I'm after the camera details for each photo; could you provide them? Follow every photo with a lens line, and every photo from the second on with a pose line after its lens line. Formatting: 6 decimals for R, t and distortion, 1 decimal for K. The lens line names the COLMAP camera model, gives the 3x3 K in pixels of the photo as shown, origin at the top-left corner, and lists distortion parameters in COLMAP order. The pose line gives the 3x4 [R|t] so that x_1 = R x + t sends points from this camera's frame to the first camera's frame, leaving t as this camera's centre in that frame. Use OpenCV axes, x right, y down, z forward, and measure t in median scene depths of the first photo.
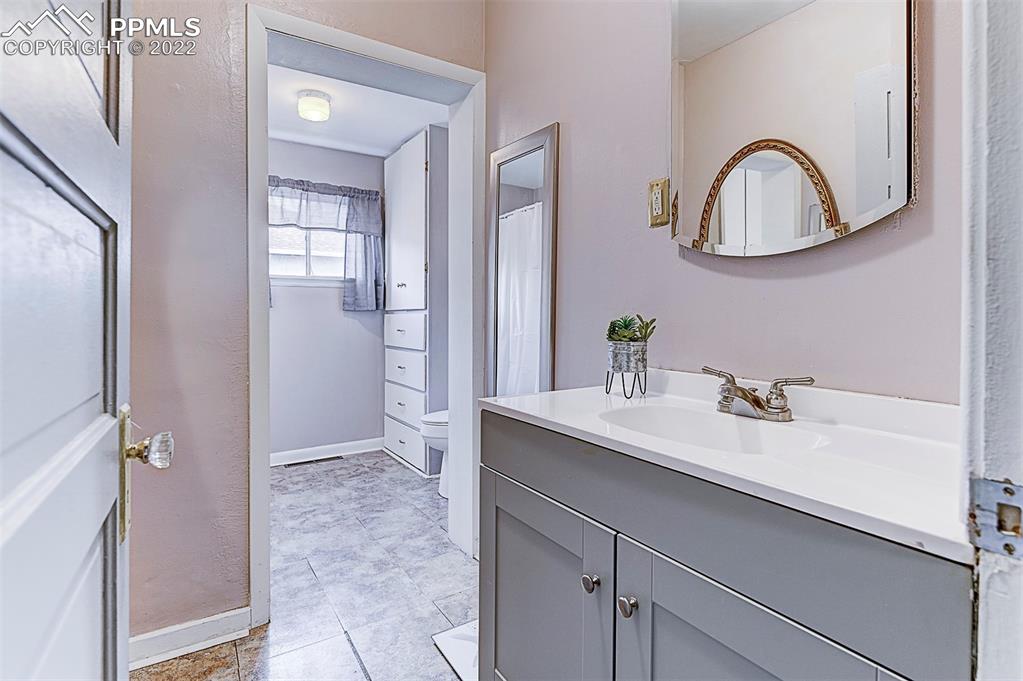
lens RADIAL K [[510.3, 0, 512.0], [0, 510.3, 325.8], [0, 0, 1]] dist [-0.002592, -0.000363]
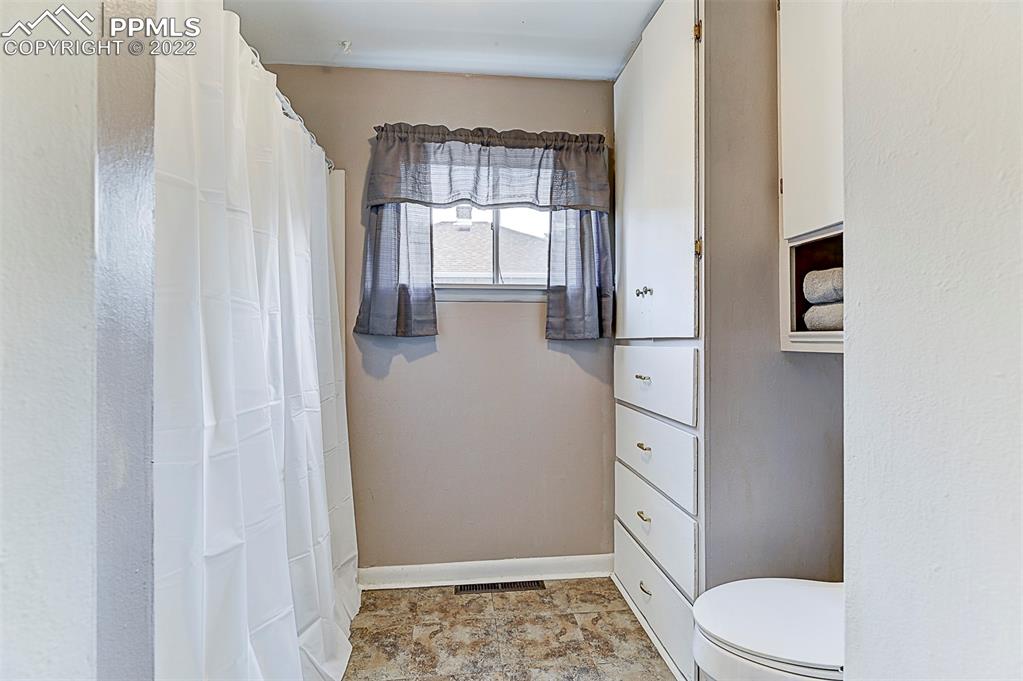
lens RADIAL K [[510.3, 0, 512.0], [0, 510.3, 325.8], [0, 0, 1]] dist [-0.002592, -0.000363]
pose [[0.895460, -0.010949, -0.445008, -0.098333], [-0.009610, 0.998989, -0.043918, -0.018999], [0.445039, 0.043603, 0.894449, 0.442408]]
